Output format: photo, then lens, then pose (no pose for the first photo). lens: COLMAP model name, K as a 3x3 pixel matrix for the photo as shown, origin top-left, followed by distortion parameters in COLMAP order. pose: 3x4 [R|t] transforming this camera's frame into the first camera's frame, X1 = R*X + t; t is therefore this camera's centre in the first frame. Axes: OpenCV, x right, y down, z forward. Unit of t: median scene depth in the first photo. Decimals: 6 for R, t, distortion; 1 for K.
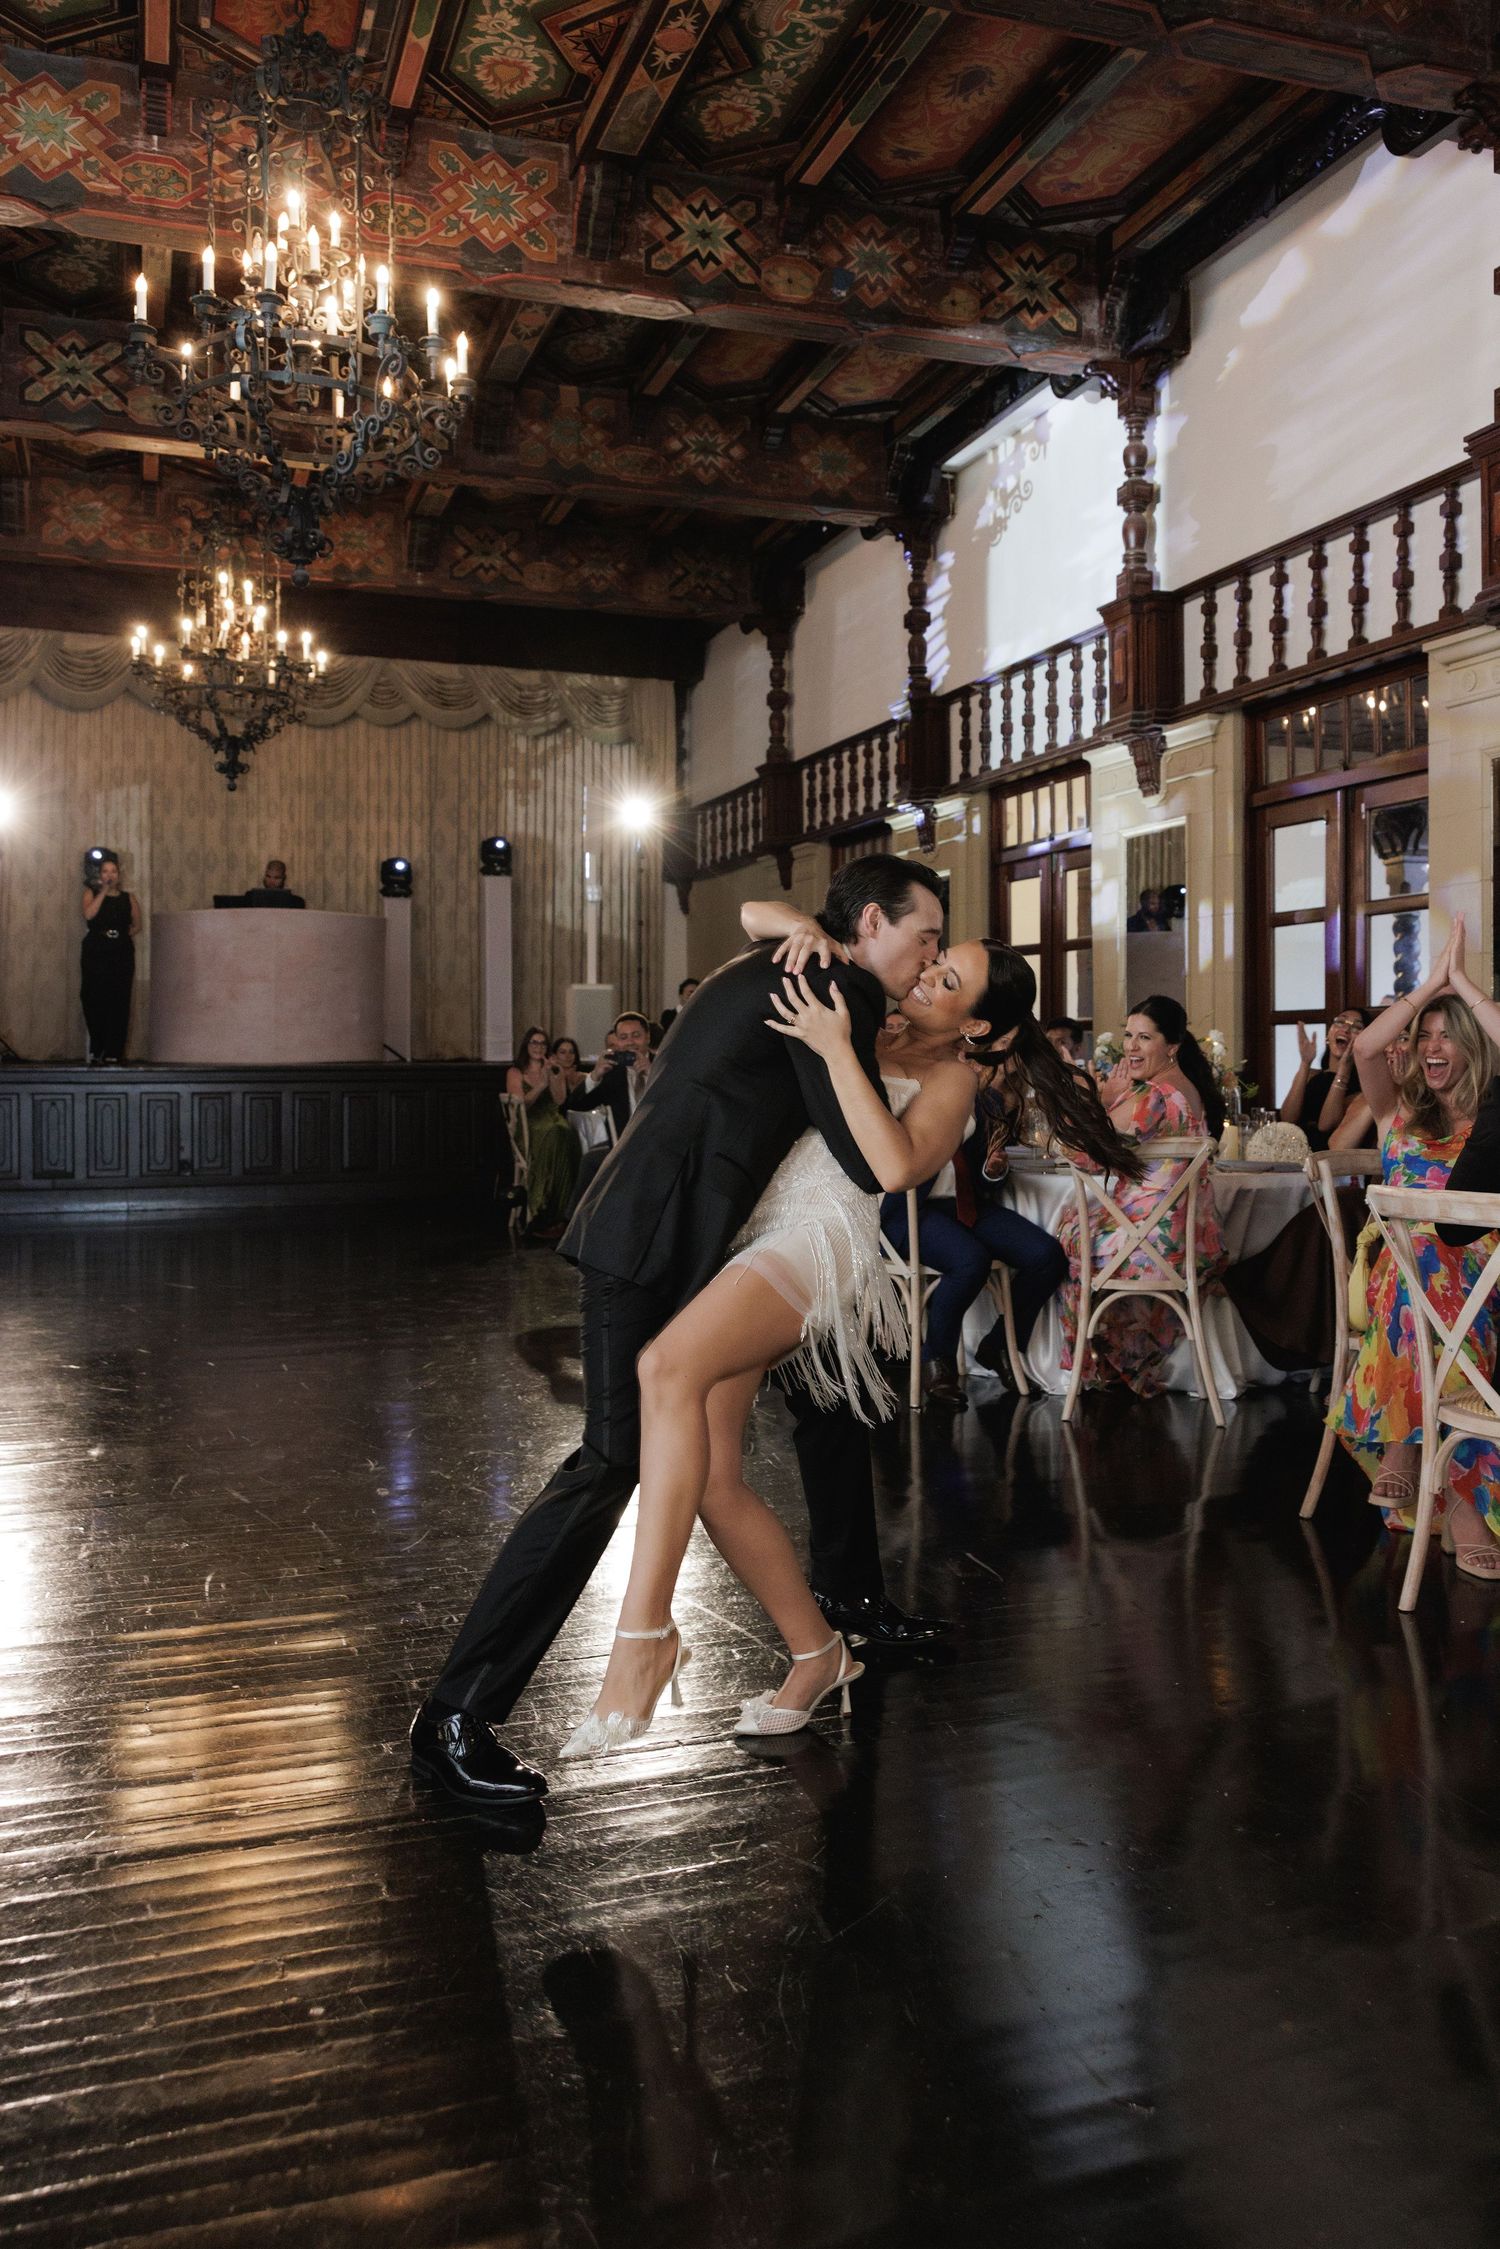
lens RADIAL K [[1786.6, 0, 757.2], [0, 1786.6, 1055.6], [0, 0, 1]] dist [0.005199, 0.014593]
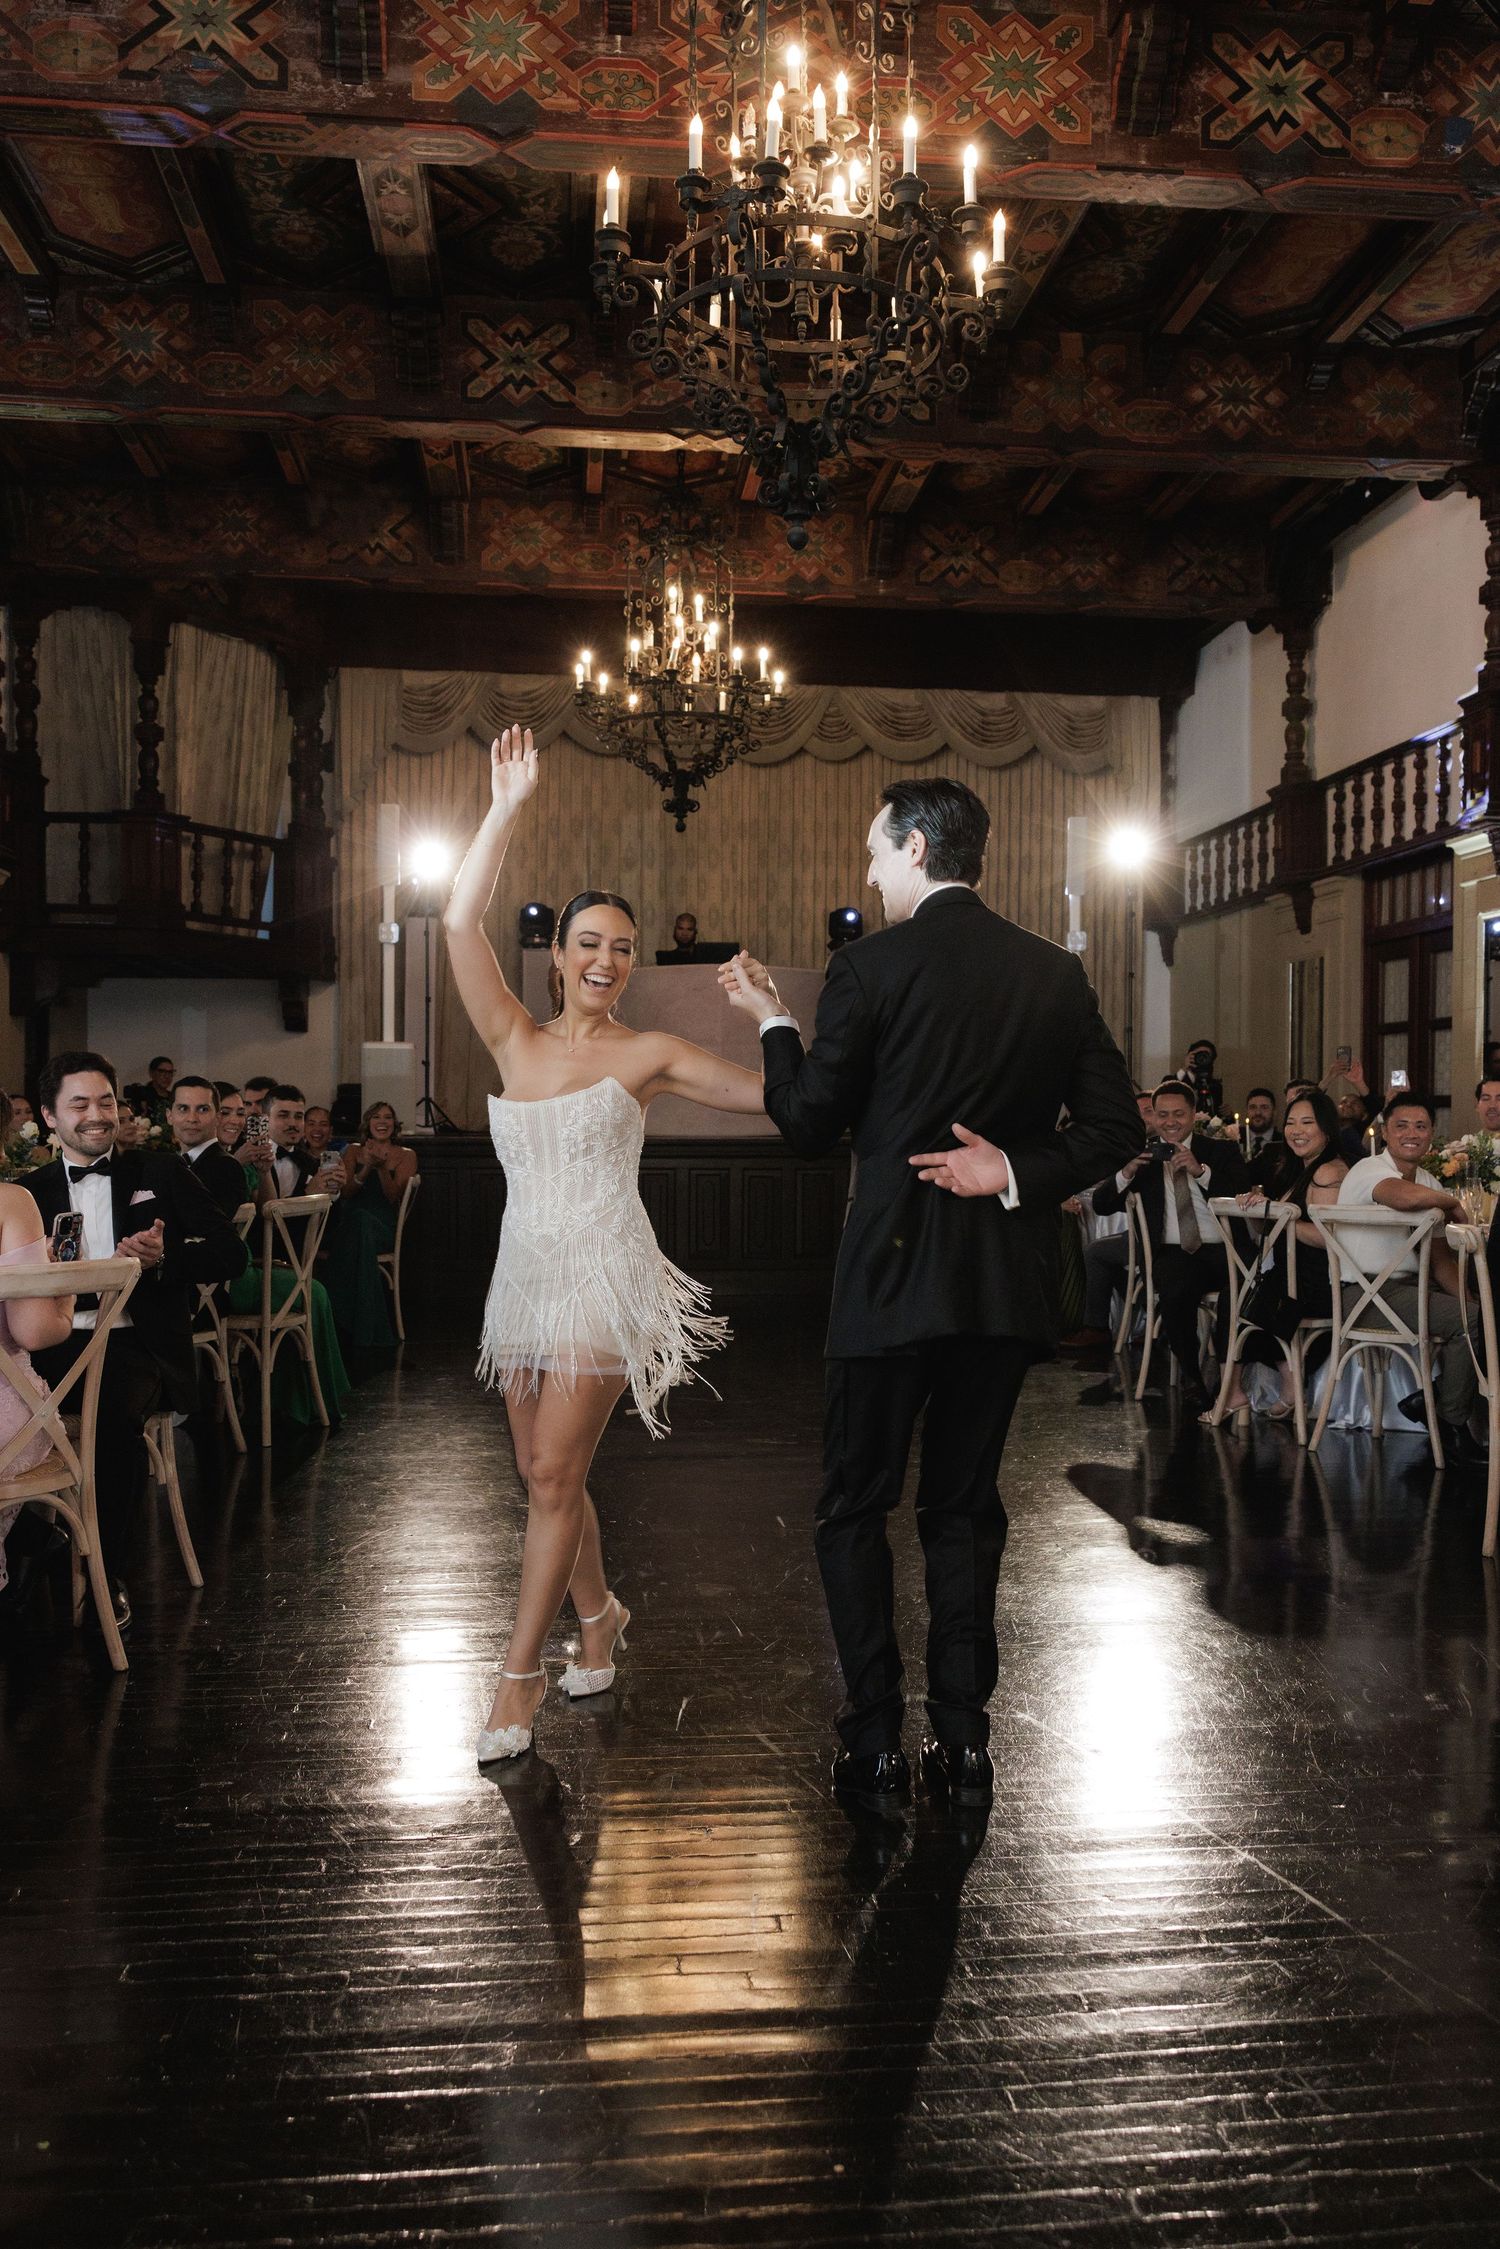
lens RADIAL K [[1894.1, 0, 749.6], [0, 1894.1, 1168.3], [0, 0, 1]] dist [0.011826, 0.005164]
pose [[0.972755, 0.009576, -0.231638, -0.052894], [-0.004390, 0.999728, 0.022893, -0.002082], [0.231794, -0.021252, 0.972533, 0.111565]]
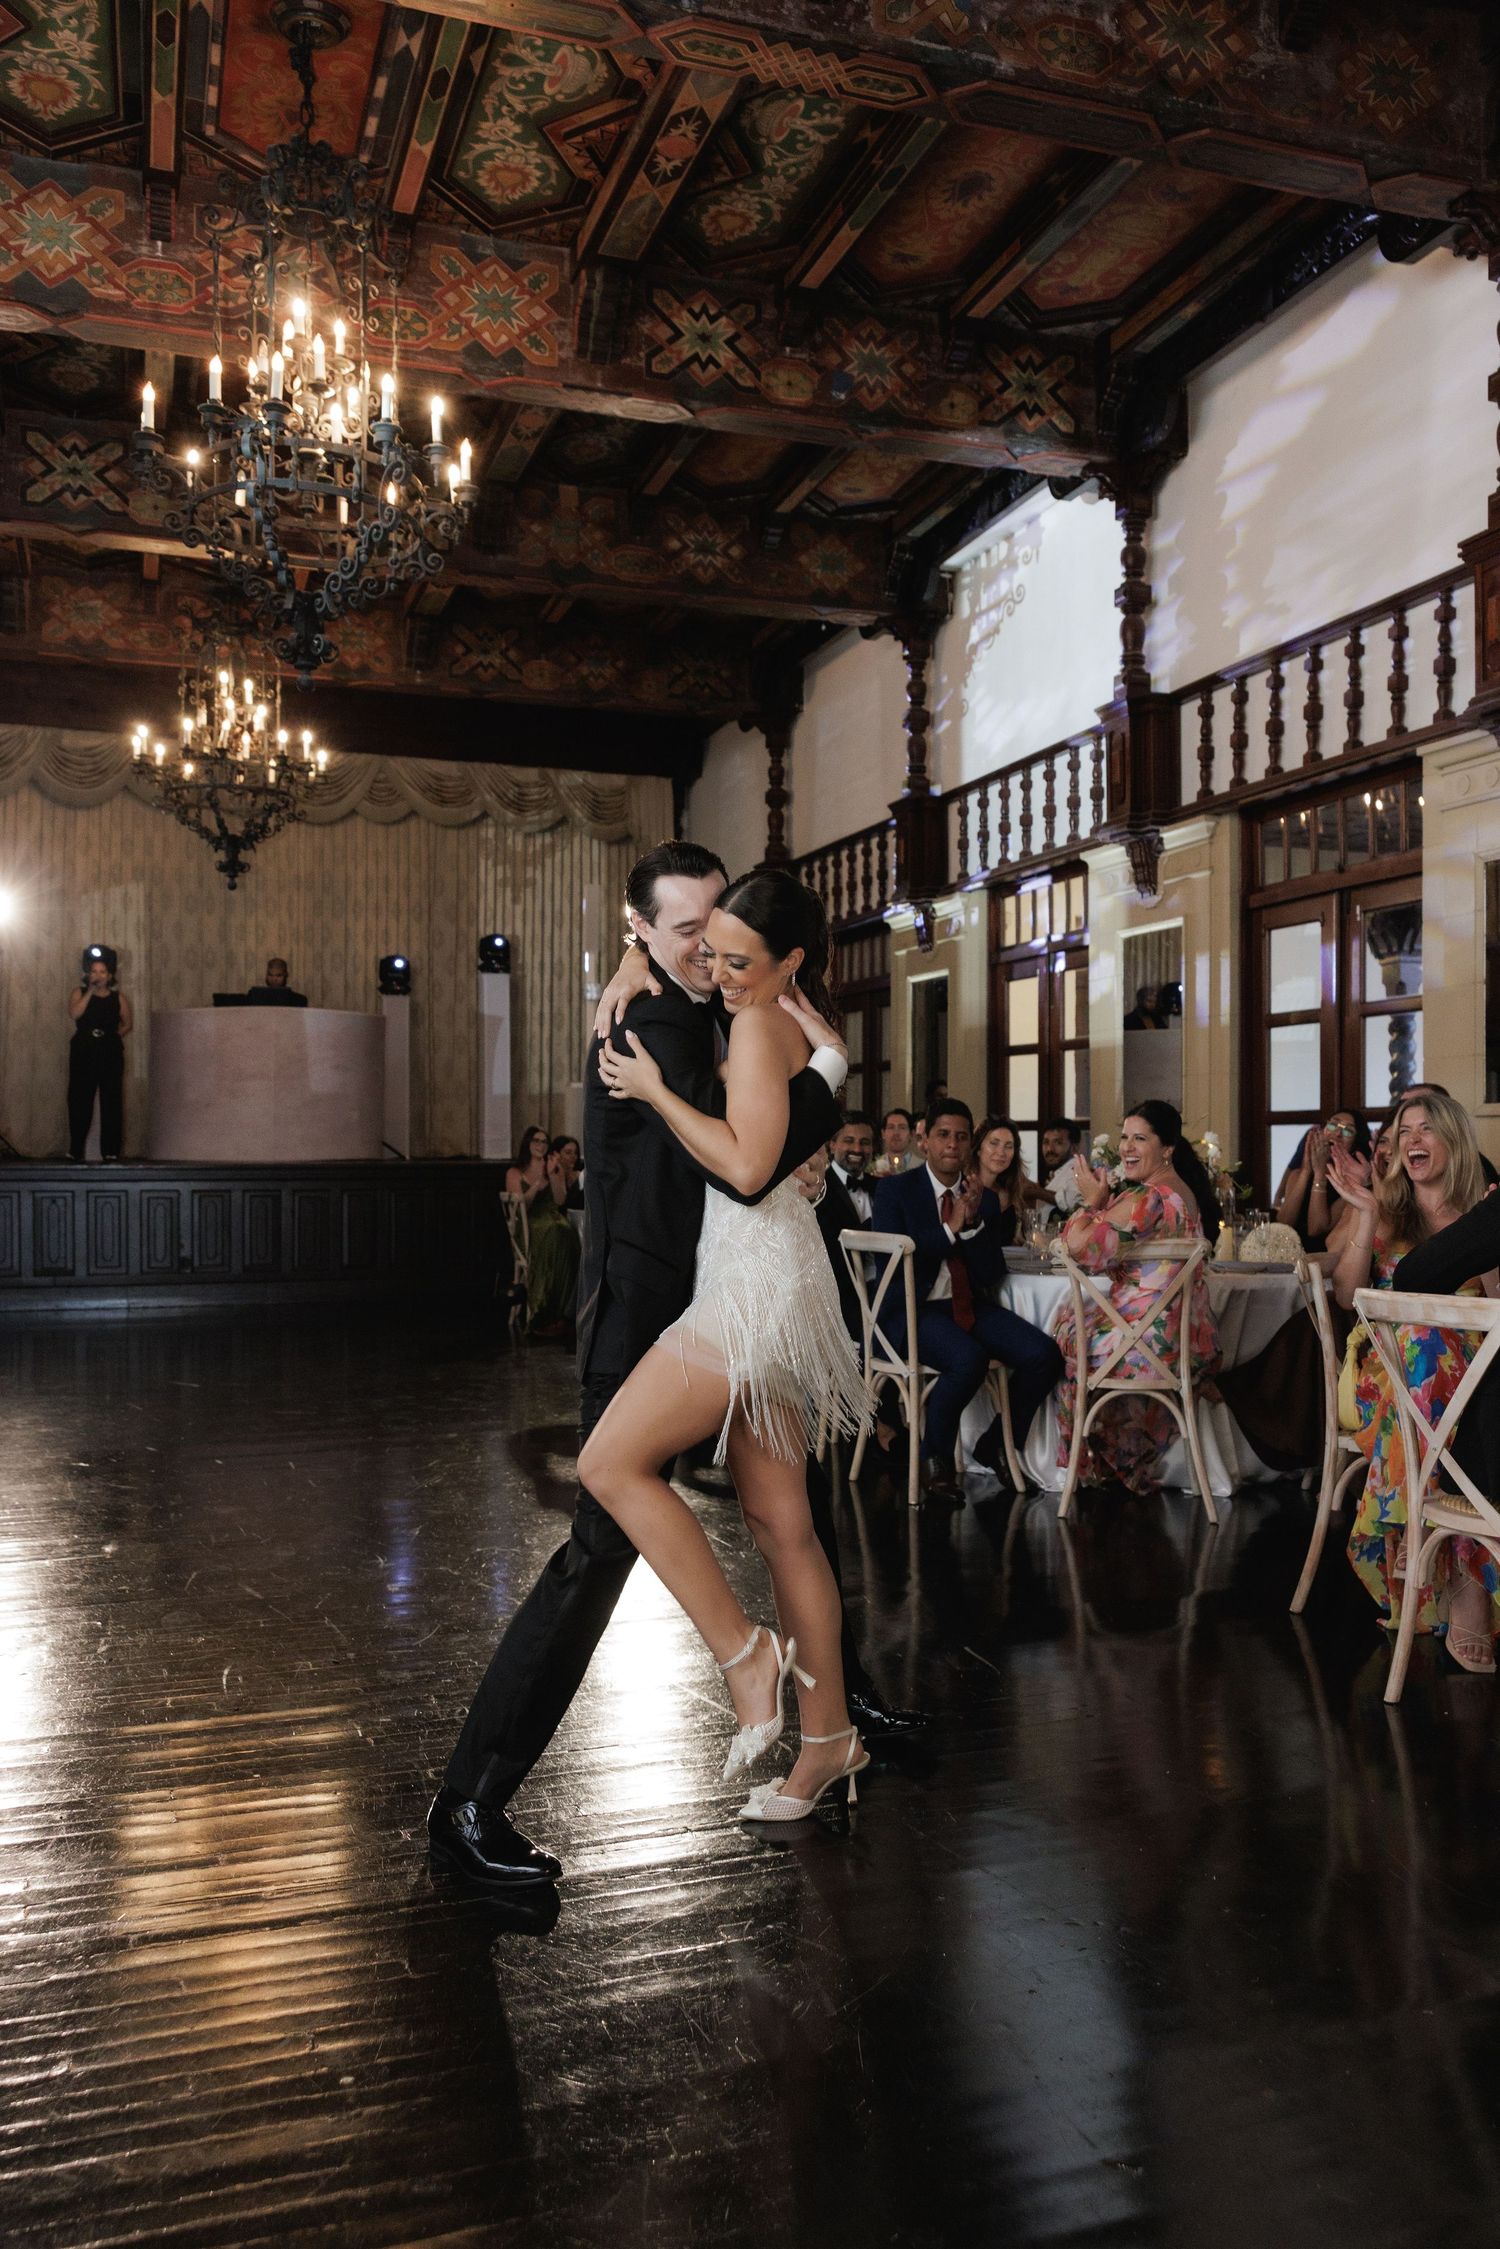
lens RADIAL K [[1790.8, 0, 756.1], [0, 1790.8, 1164.8], [0, 0, 1]] dist [0.008148, -0.000166]
pose [[0.999999, 0.000296, 0.001080, -0.001417], [-0.000304, 0.999969, 0.007923, -0.002447], [-0.001078, -0.007923, 0.999968, -0.009833]]
